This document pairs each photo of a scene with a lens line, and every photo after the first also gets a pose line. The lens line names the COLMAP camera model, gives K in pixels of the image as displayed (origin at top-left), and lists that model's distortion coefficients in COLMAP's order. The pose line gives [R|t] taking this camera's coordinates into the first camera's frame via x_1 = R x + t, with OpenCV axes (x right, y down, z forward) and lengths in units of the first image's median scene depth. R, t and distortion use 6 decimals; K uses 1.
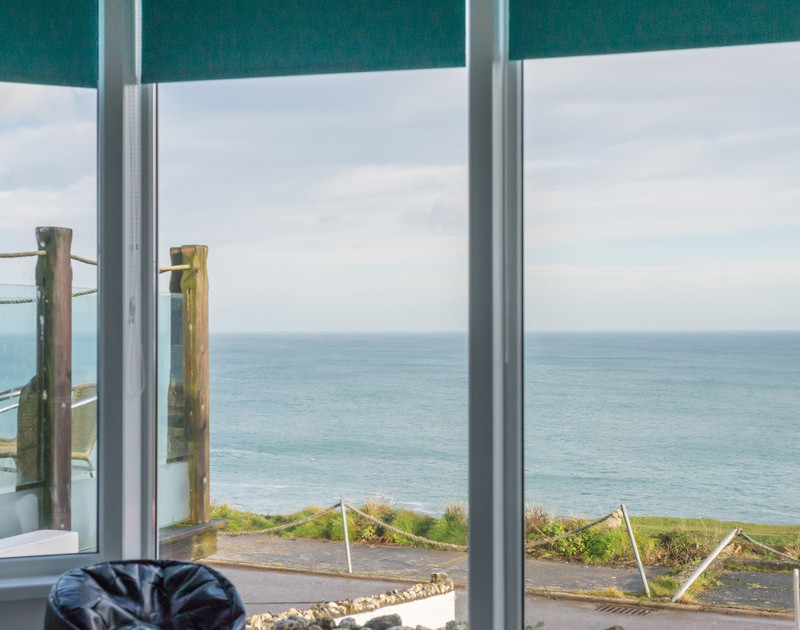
lens RADIAL K [[1707.3, 0, 400.0], [0, 1707.3, 315.0], [0, 0, 1]] dist [-0.012760, 0.026982]
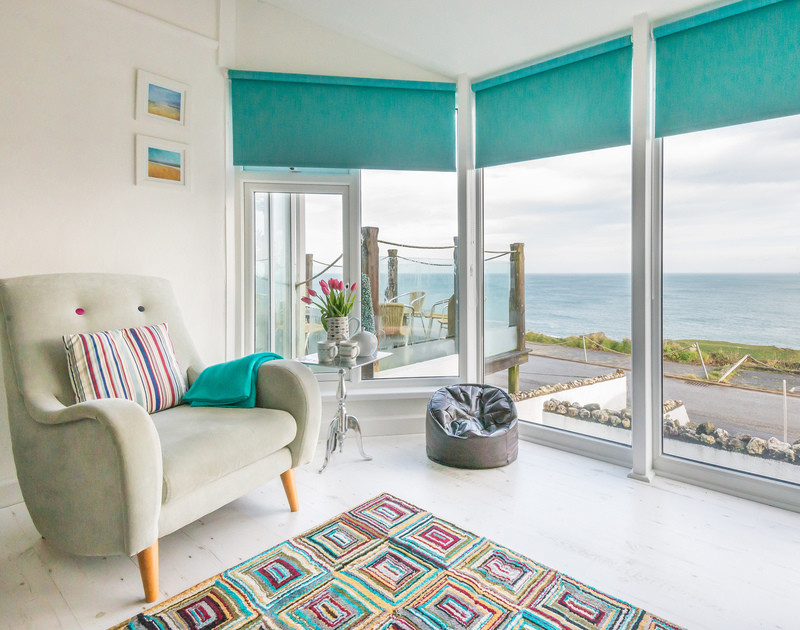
lens RADIAL K [[526.3, 0, 441.0], [0, 526.3, 274.3], [0, 0, 1]] dist [0.019564, -0.000603]
pose [[0.953315, 0.000204, -0.301978, 0.011062], [0.003924, 0.999907, 0.013063, -0.005807], [0.301952, -0.013638, 0.953225, 0.281221]]
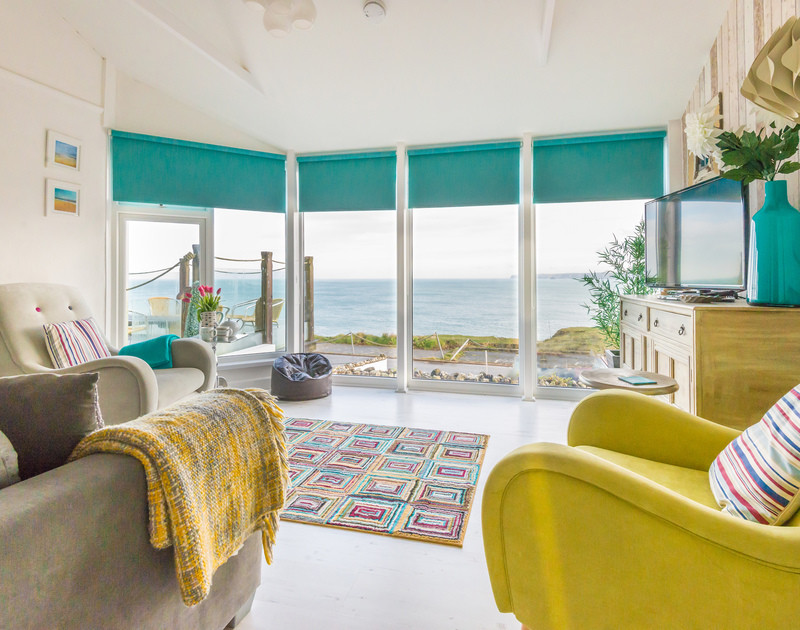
lens RADIAL K [[526.3, 0, 441.0], [0, 526.3, 274.3], [0, 0, 1]] dist [0.019564, -0.000603]
pose [[0.989491, -0.001727, 0.144583, -0.021052], [0.001171, 0.999992, 0.003930, -0.013982], [-0.144589, -0.003719, 0.989485, -0.064580]]
